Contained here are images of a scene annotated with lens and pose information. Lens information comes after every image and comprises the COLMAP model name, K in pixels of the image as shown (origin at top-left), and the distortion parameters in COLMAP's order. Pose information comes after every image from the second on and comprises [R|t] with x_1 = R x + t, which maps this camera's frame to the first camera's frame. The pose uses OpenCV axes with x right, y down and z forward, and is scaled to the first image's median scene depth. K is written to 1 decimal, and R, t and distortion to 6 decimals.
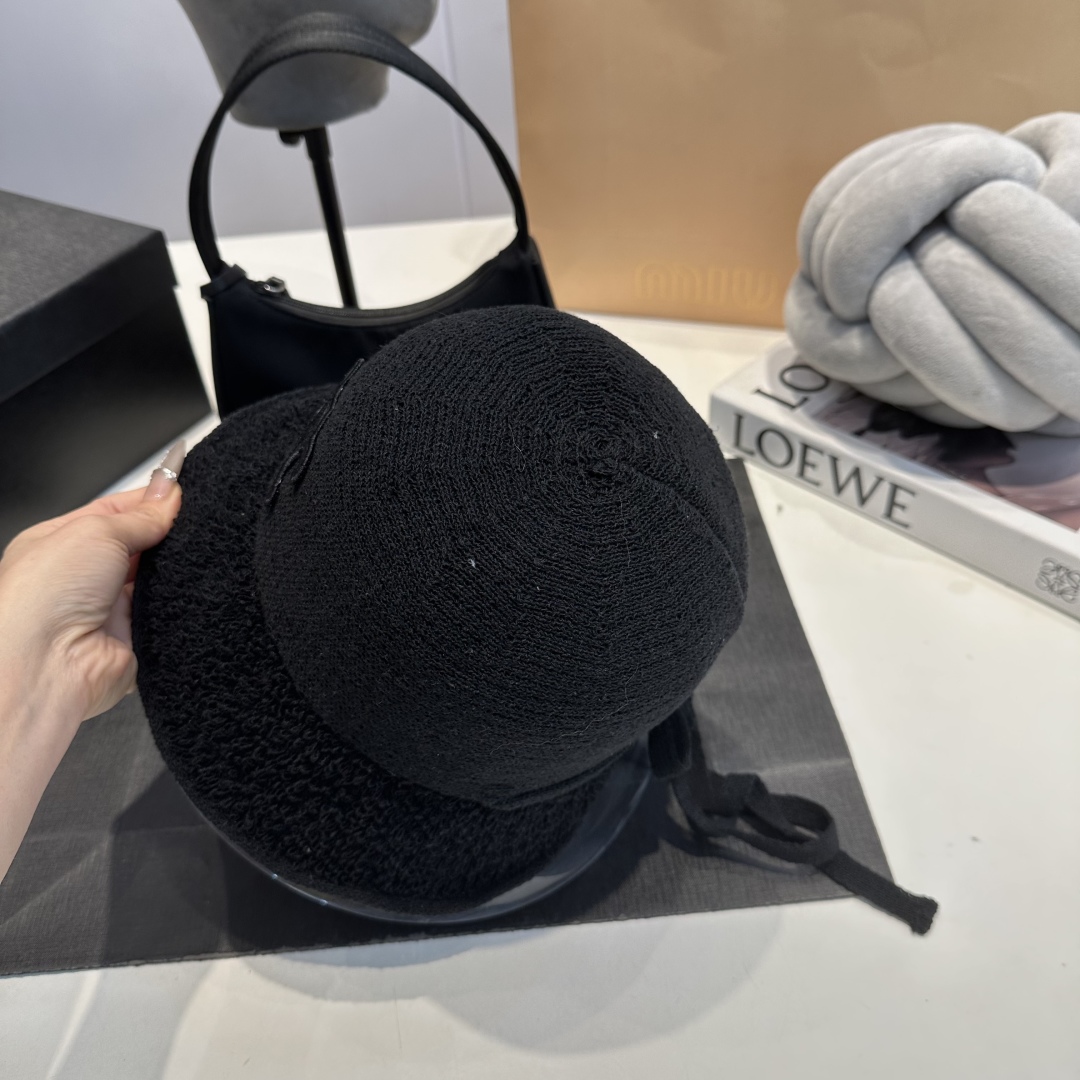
lens RADIAL K [[1007.9, 0, 534.7], [0, 1007.9, 542.0], [0, 0, 1]] dist [0.036219, -0.120643]
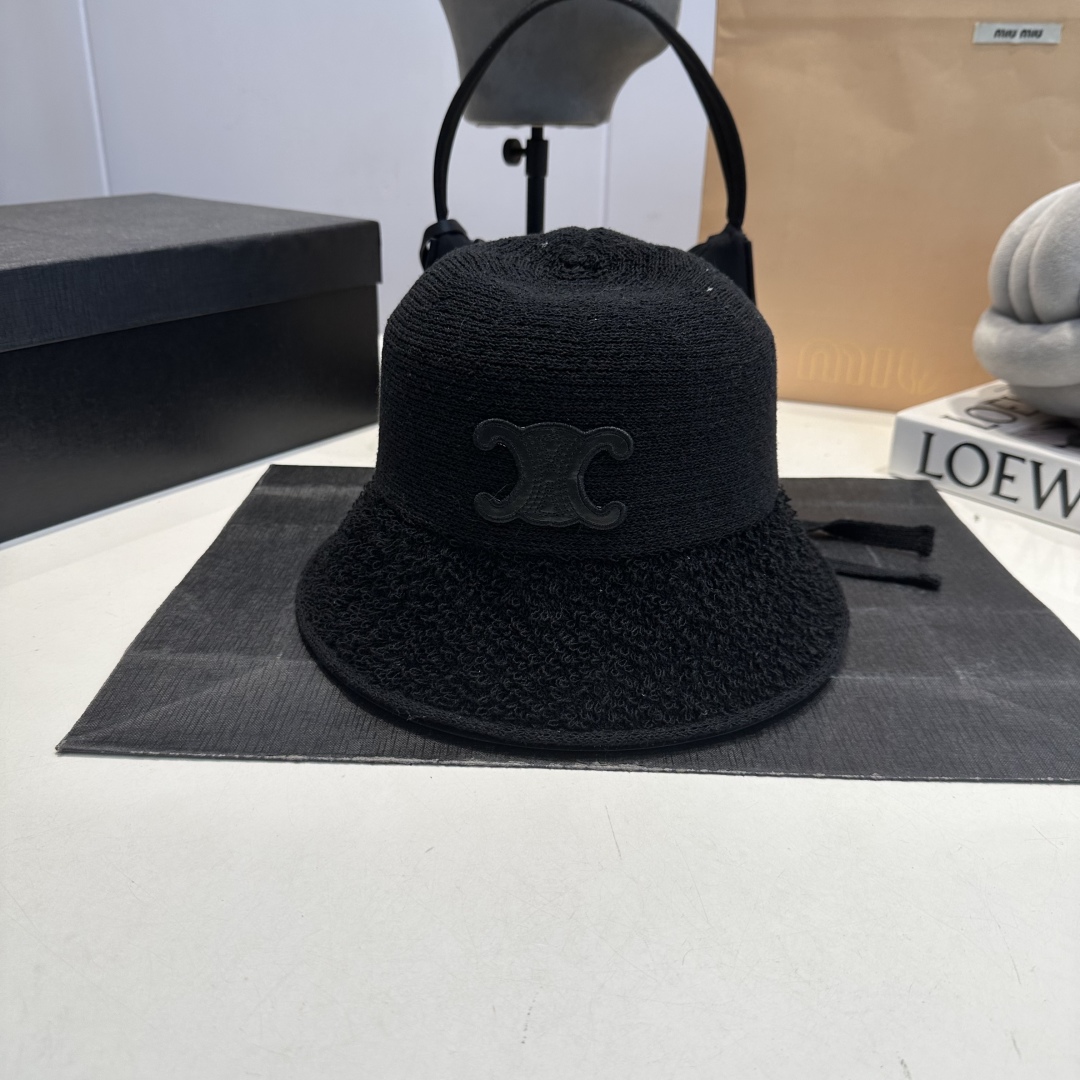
lens RADIAL K [[1012.3, 0, 539.8], [0, 1012.3, 540.0], [0, 0, 1]] dist [-0.000923, -0.043631]
pose [[0.992717, 0.110576, -0.047816, -0.139051], [-0.119929, 0.944703, -0.305212, 0.385500], [0.011423, 0.308723, 0.951083, 0.112752]]
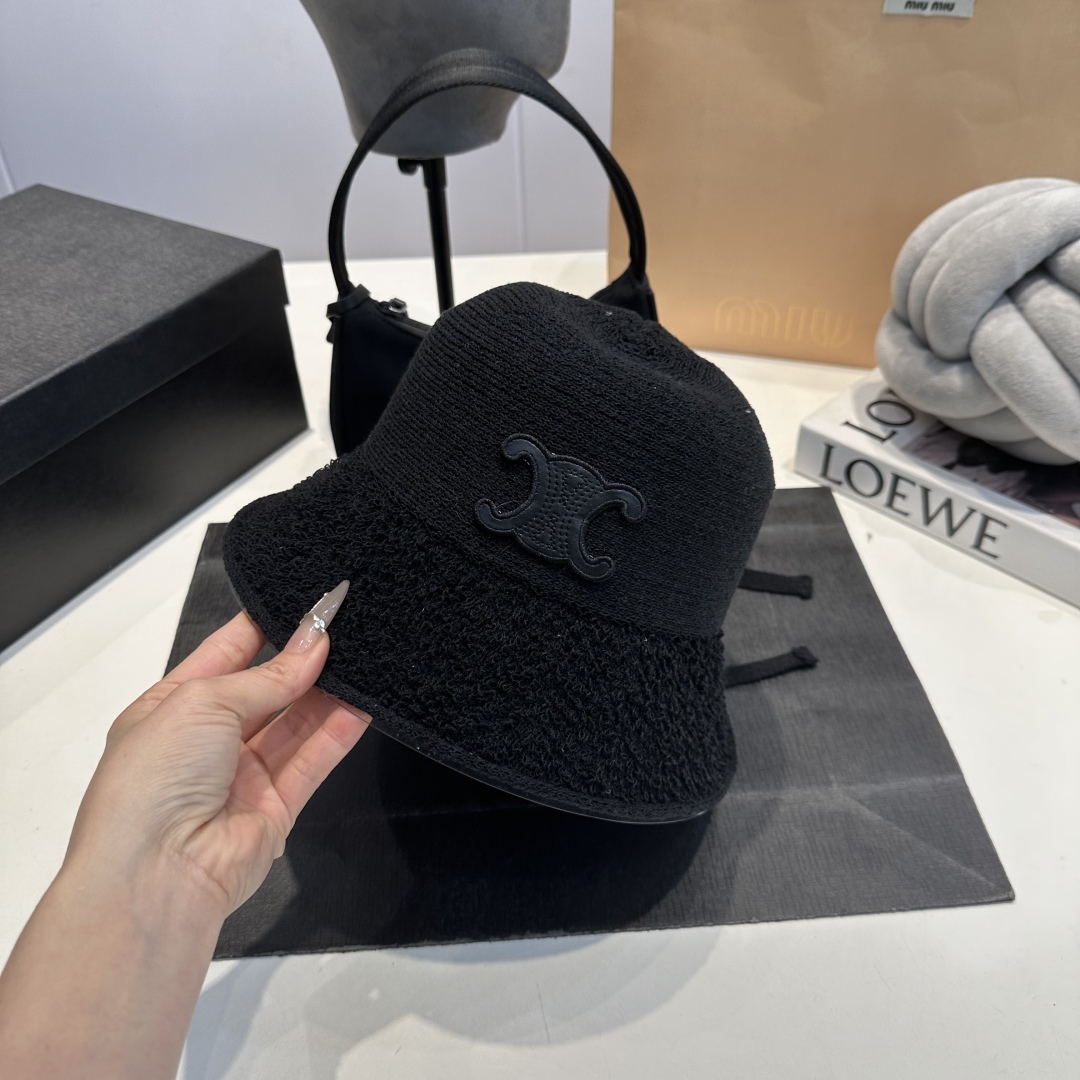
lens RADIAL K [[1003.5, 0, 544.5], [0, 1003.5, 538.7], [0, 0, 1]] dist [0.020533, -0.081285]
pose [[0.999280, 0.033922, 0.016980, -0.128213], [-0.033261, 0.998732, -0.037797, 0.022584], [-0.018241, 0.037205, 0.999141, -0.029848]]
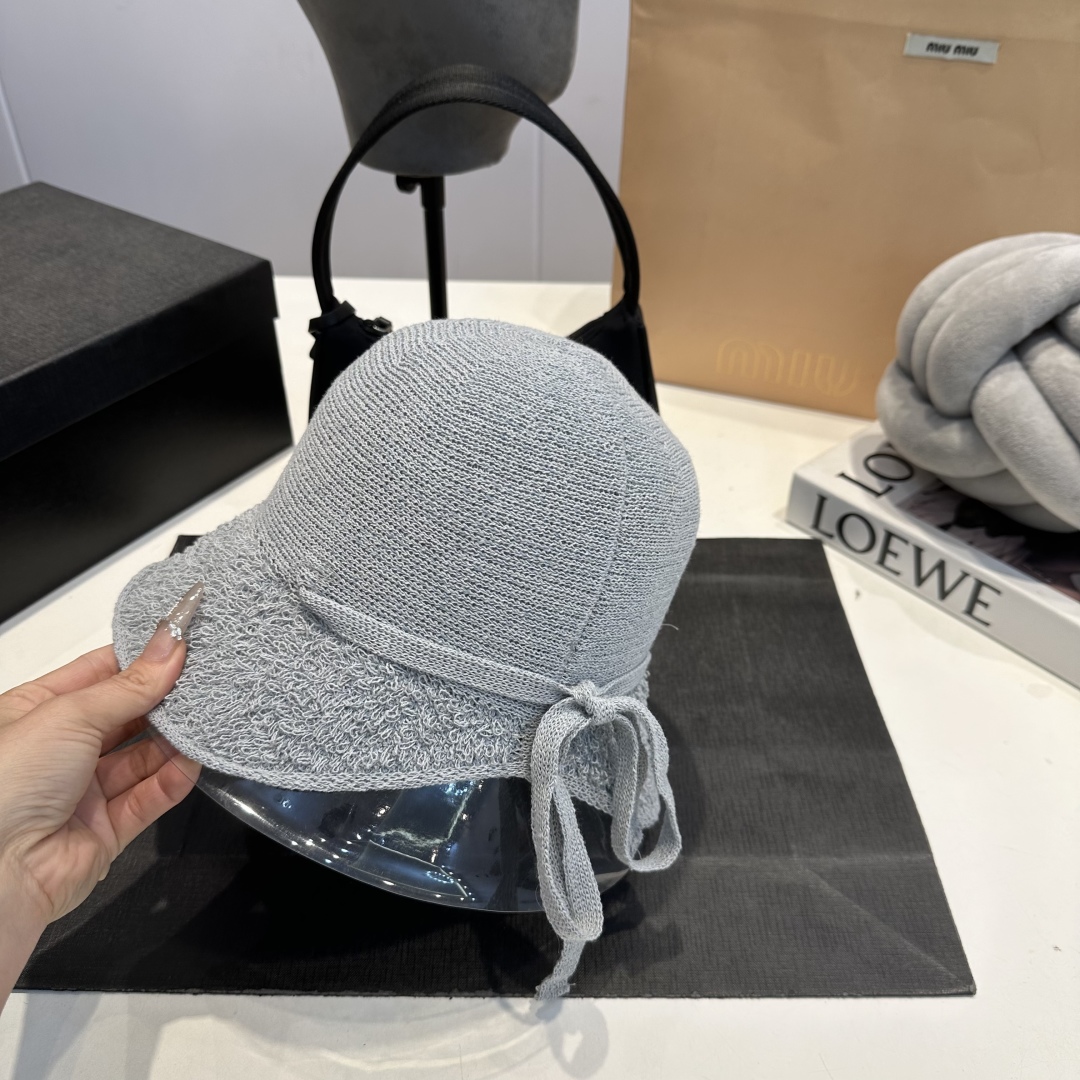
lens RADIAL K [[1007.0, 0, 536.0], [0, 1007.0, 552.4], [0, 0, 1]] dist [0.016385, -0.079504]
pose [[0.995029, 0.099373, -0.006509, -0.082974], [-0.099578, 0.993620, -0.052944, 0.011847], [0.001207, 0.053329, 0.998576, 0.007252]]
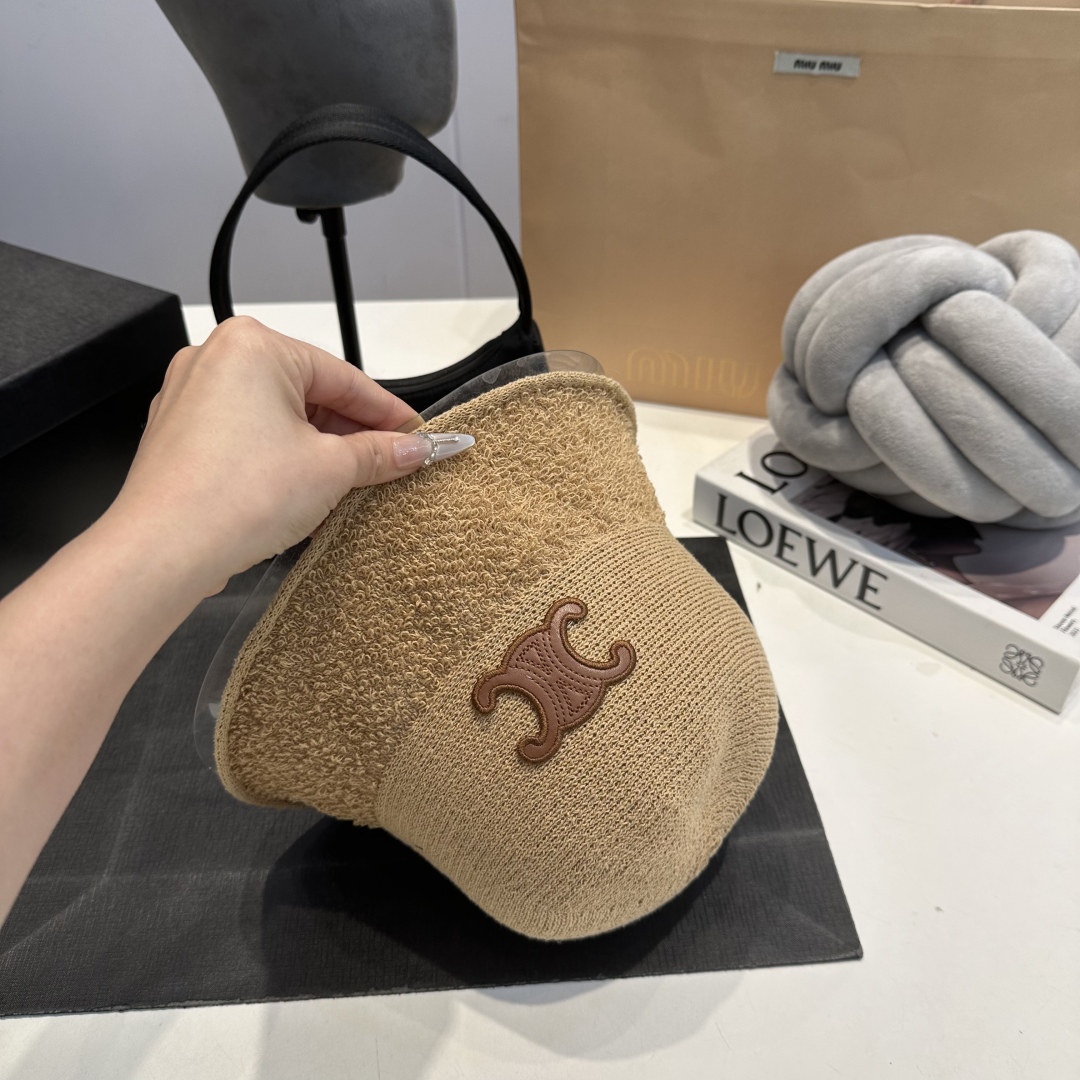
lens RADIAL K [[994.0, 0, 544.3], [0, 994.0, 550.1], [0, 0, 1]] dist [0.075589, -0.198333]
pose [[0.998492, 0.042730, 0.034455, -0.019688], [-0.040512, 0.997211, -0.062675, 0.003705], [-0.037037, 0.061185, 0.997439, -0.032917]]
